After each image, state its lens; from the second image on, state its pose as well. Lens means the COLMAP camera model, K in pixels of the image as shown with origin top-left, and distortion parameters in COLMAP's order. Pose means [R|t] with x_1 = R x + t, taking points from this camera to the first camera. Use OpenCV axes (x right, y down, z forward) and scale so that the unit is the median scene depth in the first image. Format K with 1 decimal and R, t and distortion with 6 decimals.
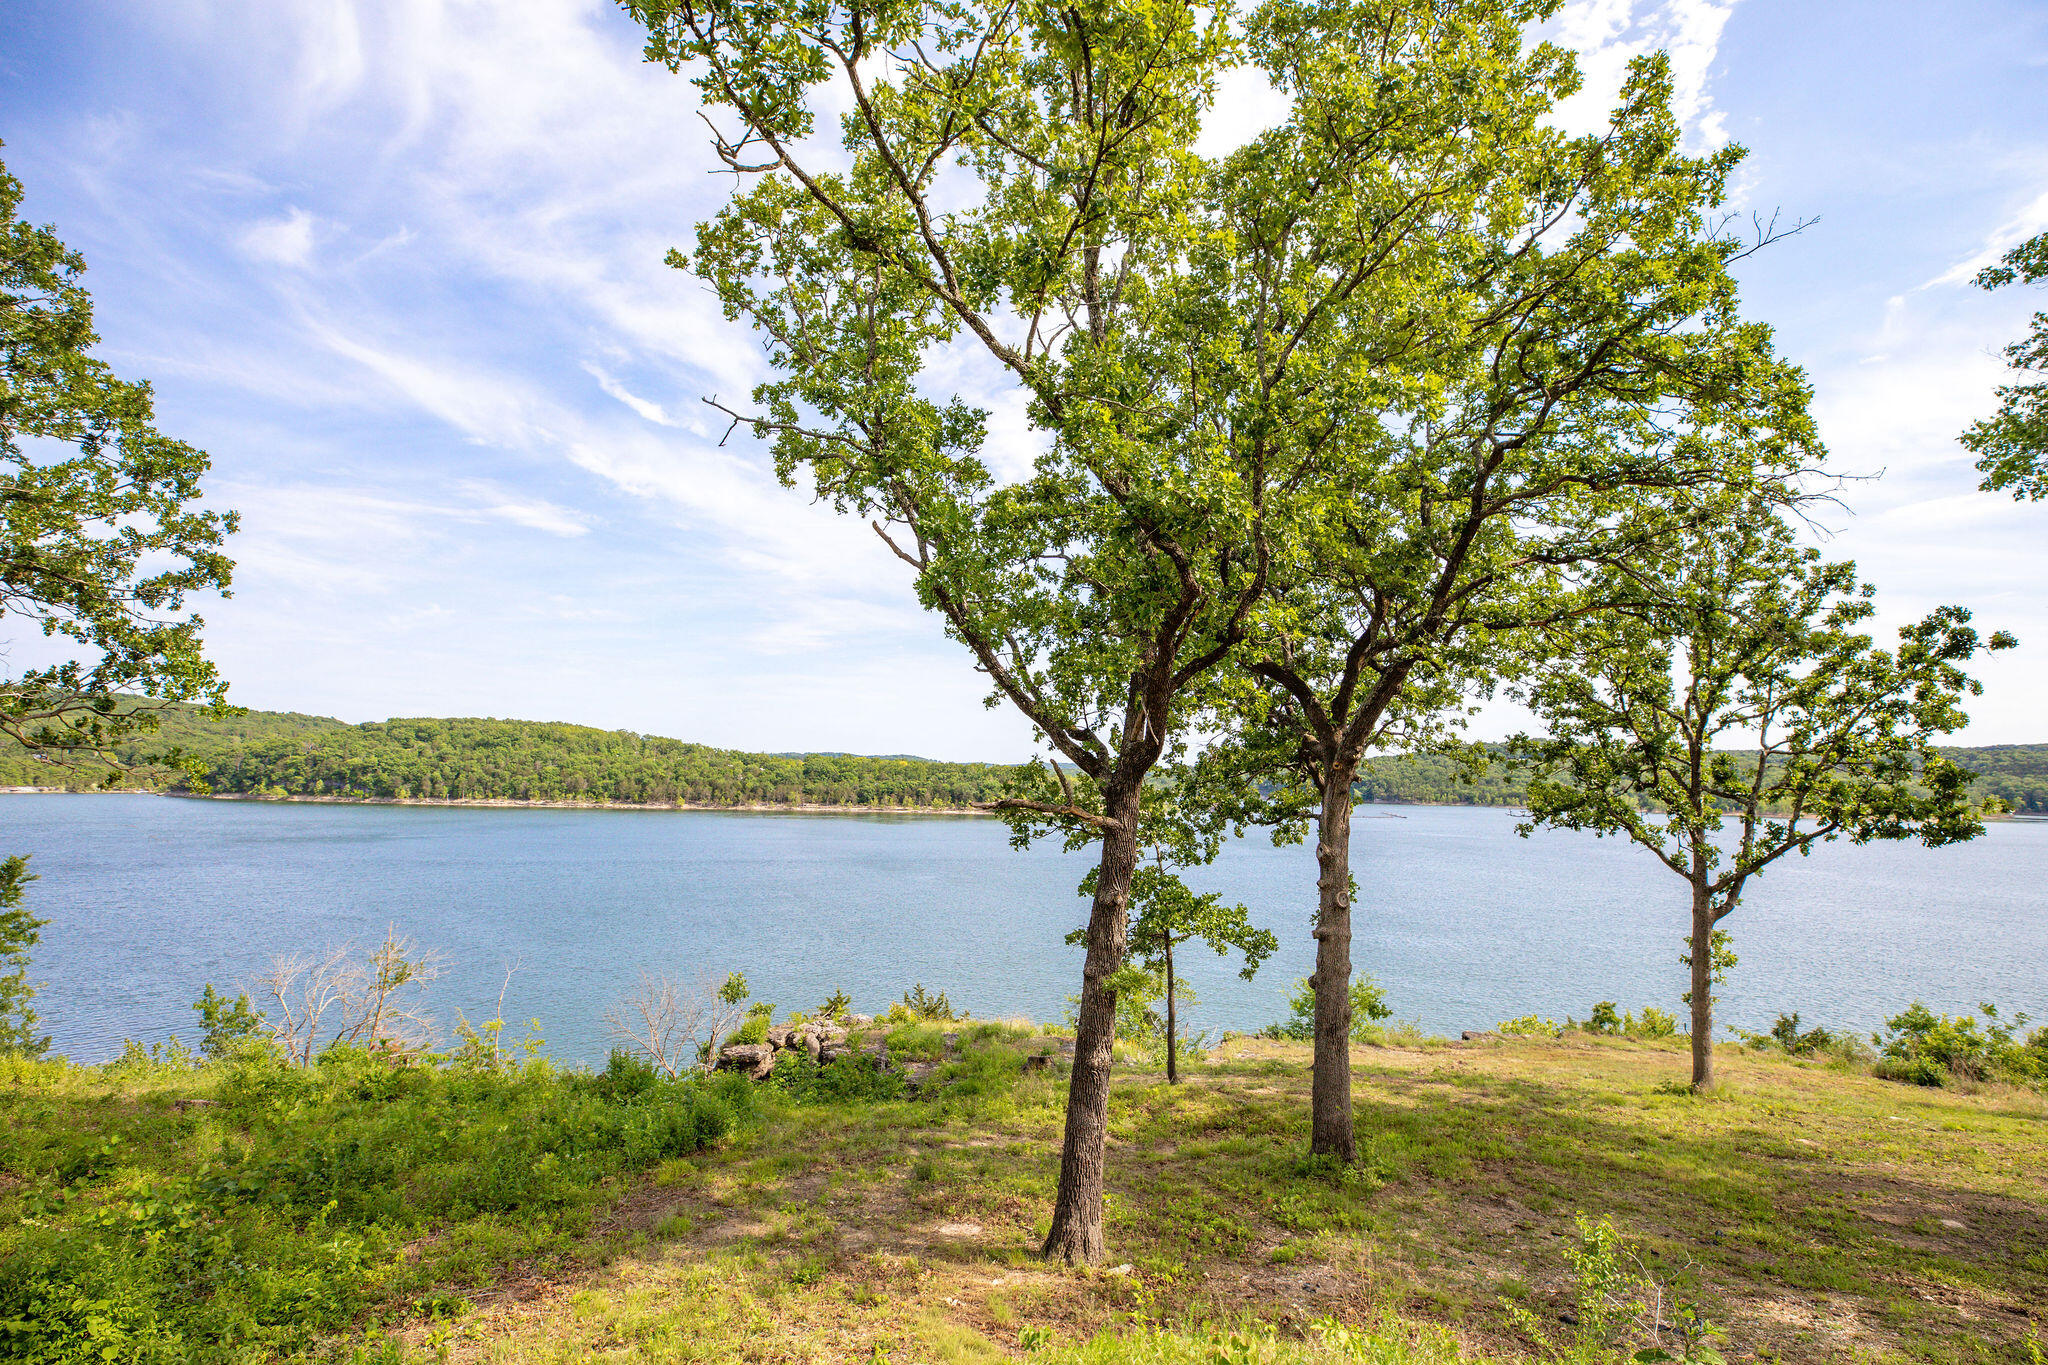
lens RADIAL K [[926.1, 0, 1030.3], [0, 926.1, 693.5], [0, 0, 1]] dist [-0.005120, -0.000327]
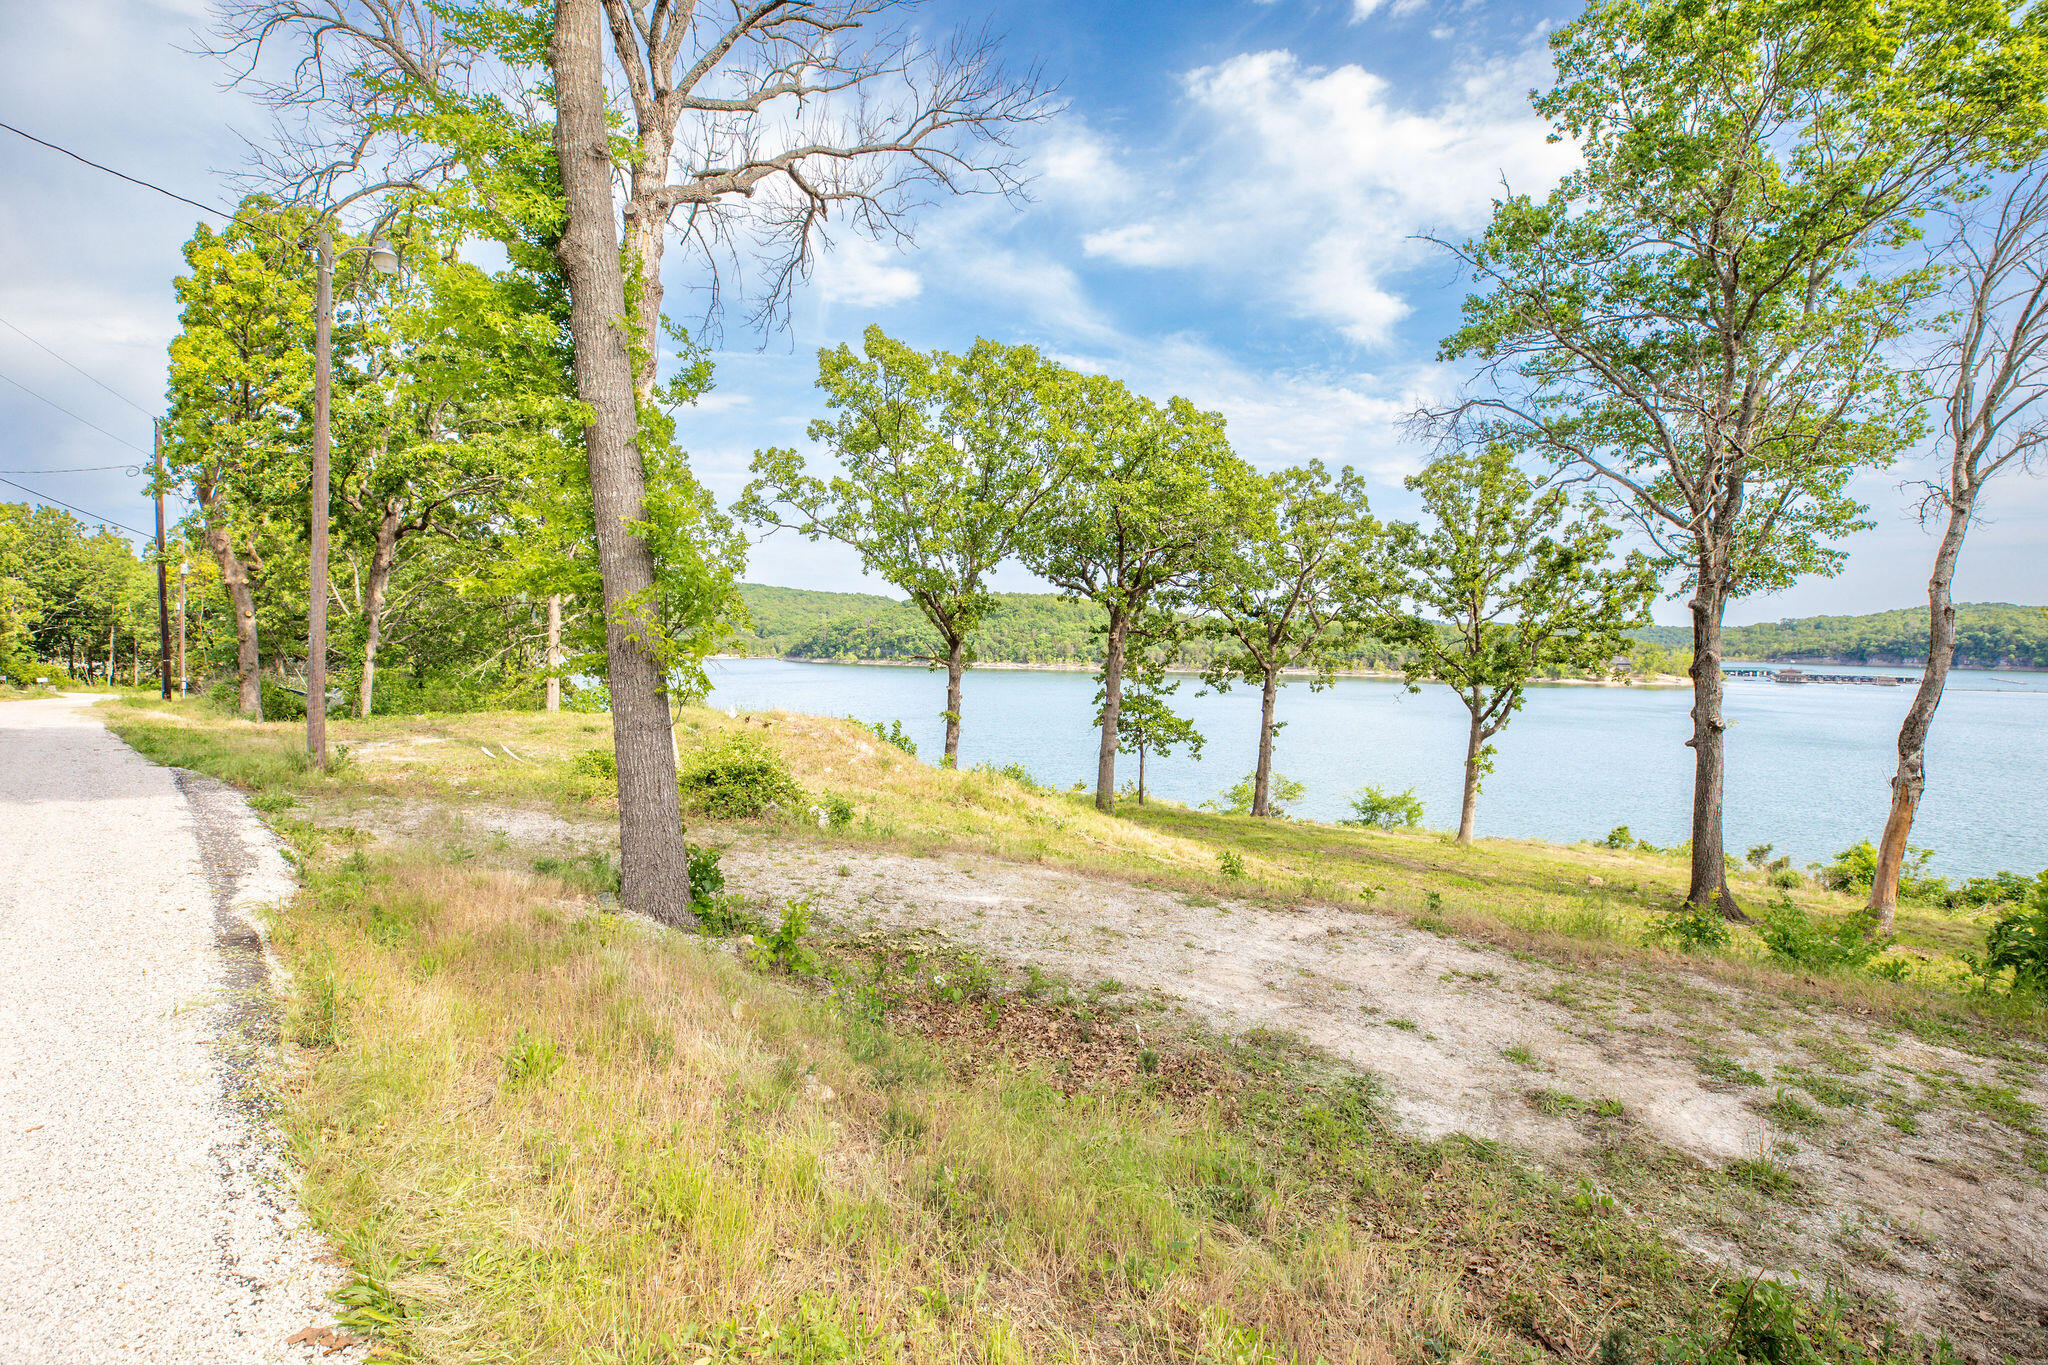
lens RADIAL K [[926.1, 0, 1017.8], [0, 926.1, 679.5], [0, 0, 1]] dist [-0.005120, -0.000327]
pose [[0.874775, 0.009527, -0.484435, 0.807736], [0.054140, 0.991624, 0.117265, -0.072602], [0.481495, -0.128808, 0.866932, -0.687032]]
